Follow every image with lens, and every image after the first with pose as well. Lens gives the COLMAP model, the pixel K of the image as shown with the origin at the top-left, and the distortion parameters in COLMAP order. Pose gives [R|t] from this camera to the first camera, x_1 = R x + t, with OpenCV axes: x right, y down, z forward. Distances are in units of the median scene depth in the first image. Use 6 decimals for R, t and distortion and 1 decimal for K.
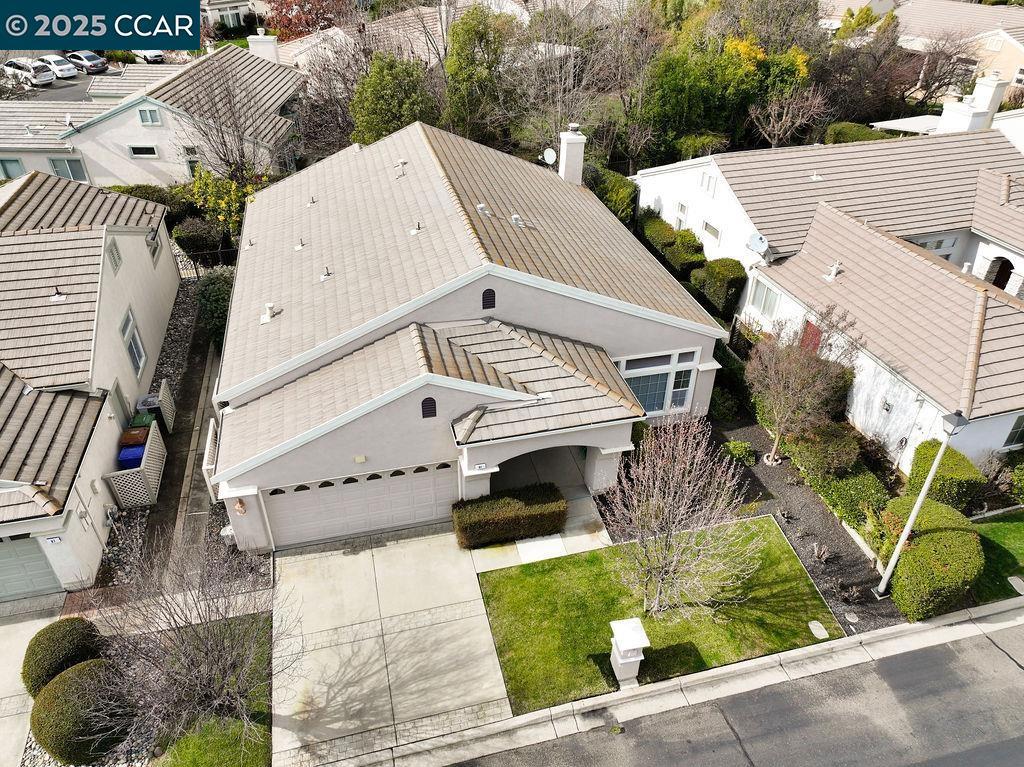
lens RADIAL K [[732.4, 0, 511.0], [0, 732.4, 370.9], [0, 0, 1]] dist [-0.006213, 0.000913]
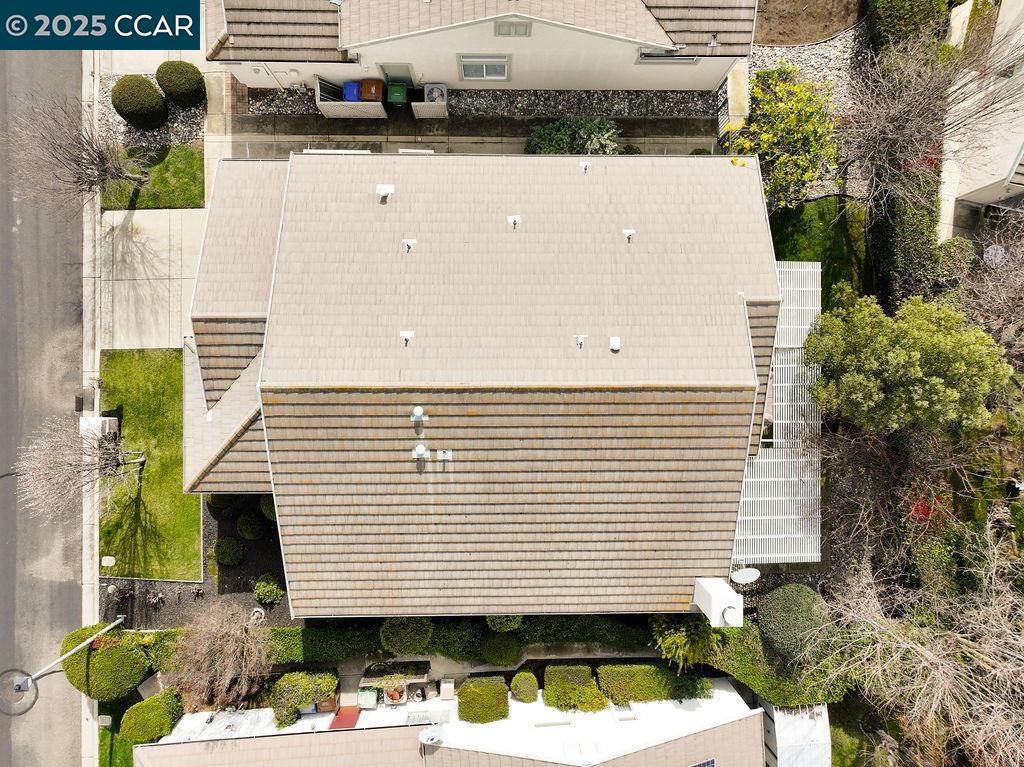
lens RADIAL K [[732.4, 0, 511.0], [0, 732.4, 370.9], [0, 0, 1]] dist [-0.006213, 0.000913]
pose [[-0.233845, 0.972089, -0.018933, -0.123813], [-0.562914, -0.119486, 0.817833, -1.288198], [0.792745, 0.201904, 0.575144, 0.712533]]
